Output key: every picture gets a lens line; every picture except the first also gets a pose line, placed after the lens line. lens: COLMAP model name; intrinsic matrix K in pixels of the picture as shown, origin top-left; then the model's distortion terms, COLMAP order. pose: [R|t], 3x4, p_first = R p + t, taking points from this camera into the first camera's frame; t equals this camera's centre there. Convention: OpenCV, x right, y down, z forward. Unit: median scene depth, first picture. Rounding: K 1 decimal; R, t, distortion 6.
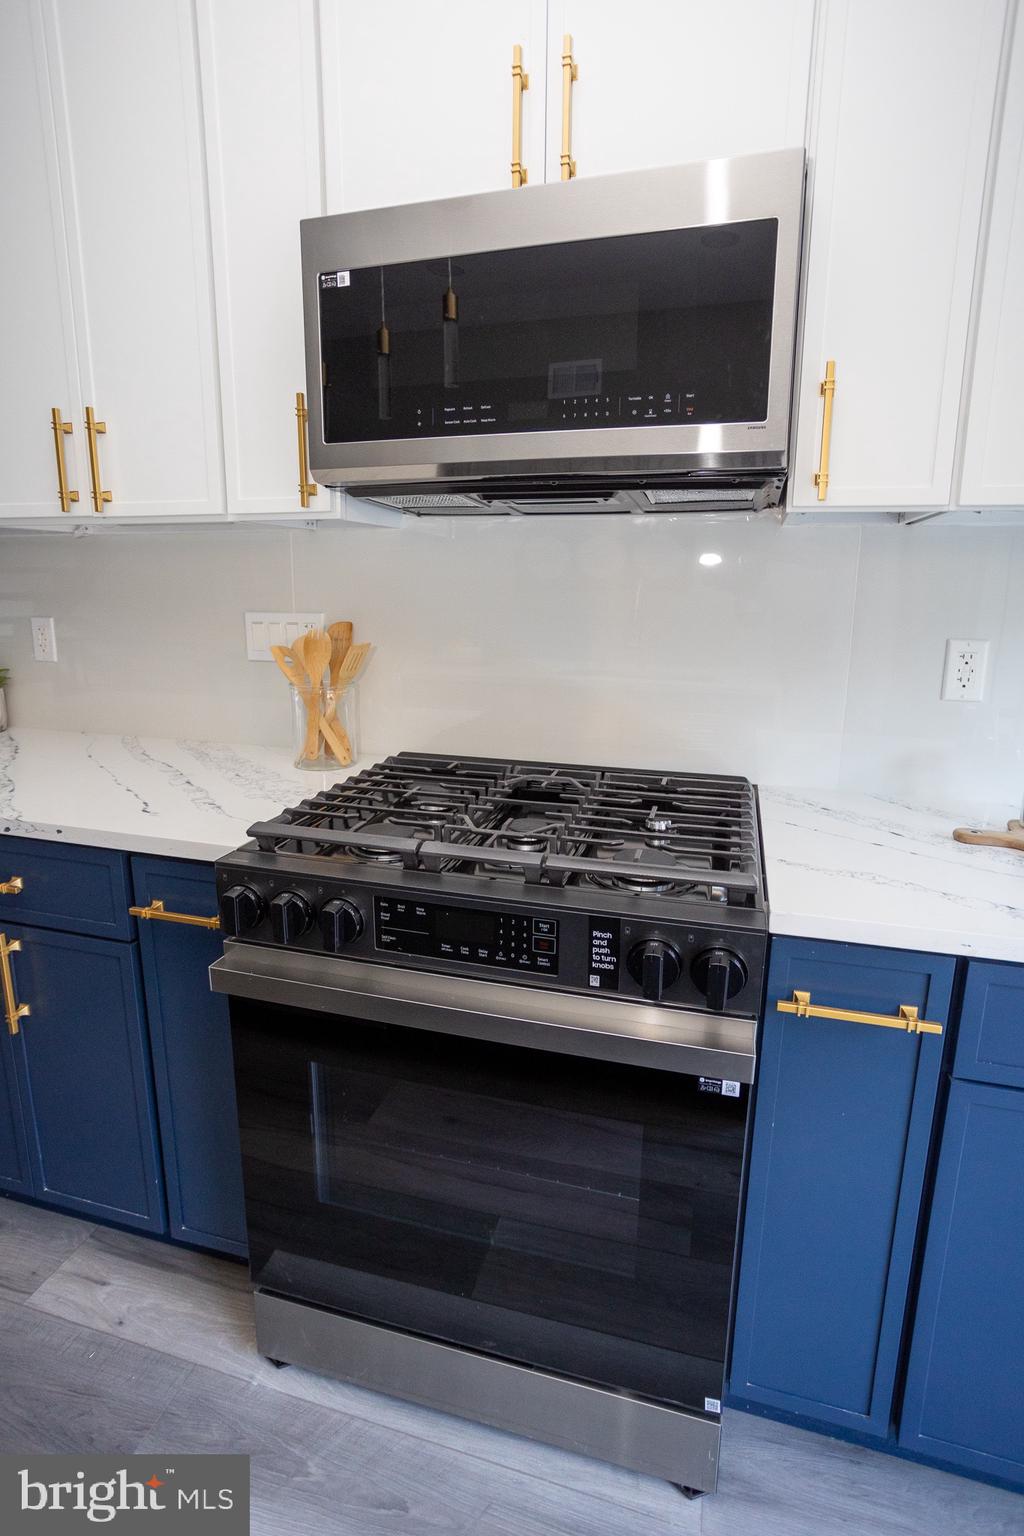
lens RADIAL K [[782.3, 0, 534.4], [0, 782.3, 745.9], [0, 0, 1]] dist [-0.041643, 0.026048]
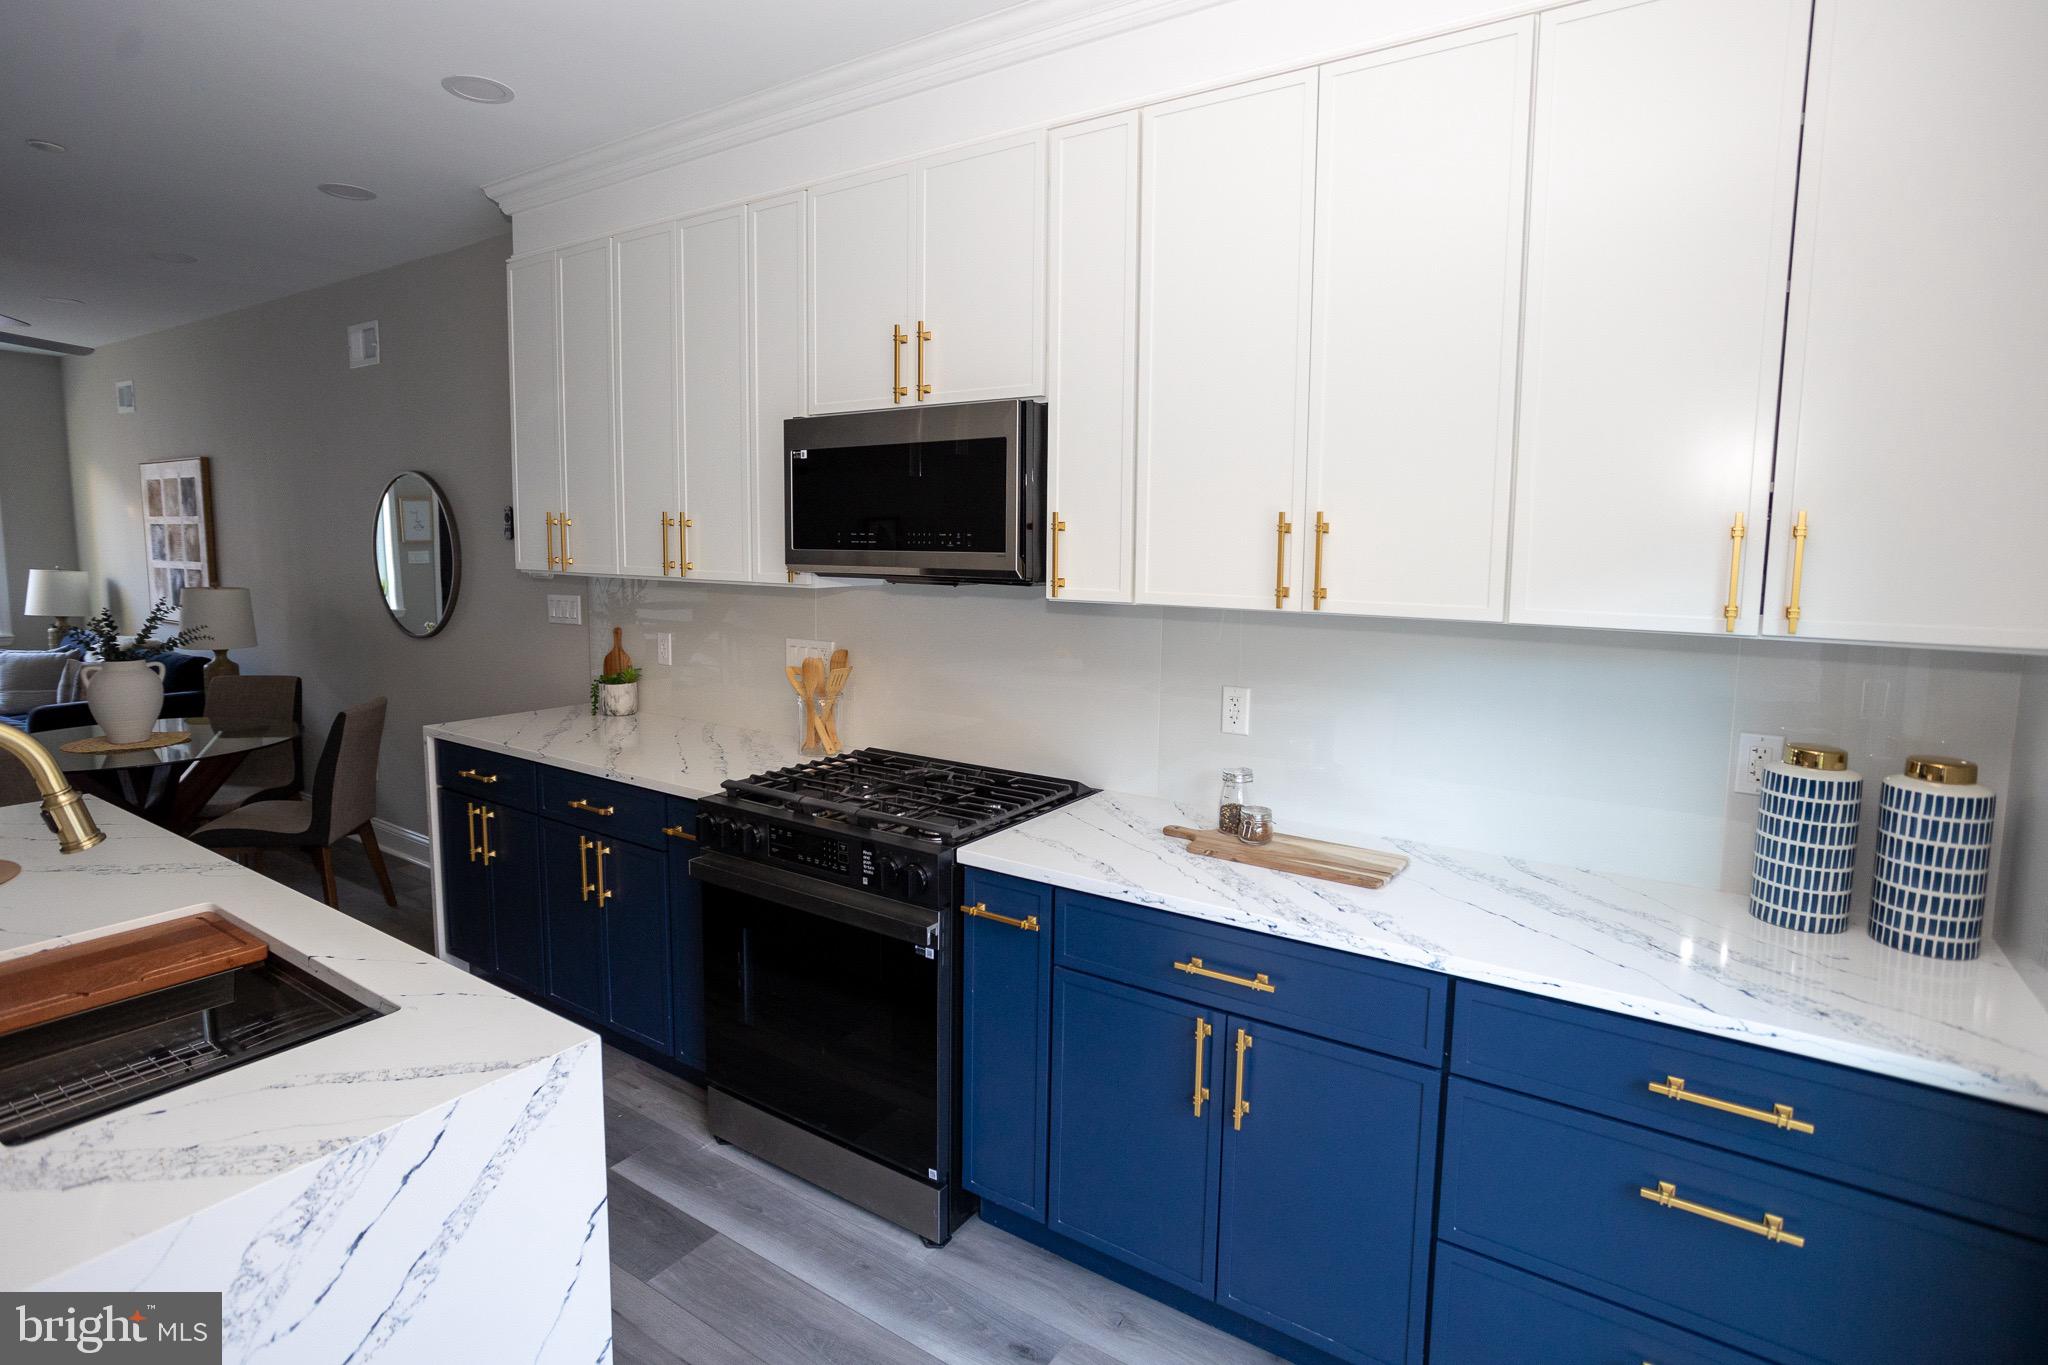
lens RADIAL K [[1043.1, 0, 1023.7], [0, 1043.1, 672.0], [0, 0, 1]] dist [-0.041643, 0.026048]
pose [[0.950557, 0.045817, -0.307150, 0.879261], [-0.071845, 0.994669, -0.073969, -0.010149], [0.302124, 0.092379, 0.948782, -0.897206]]
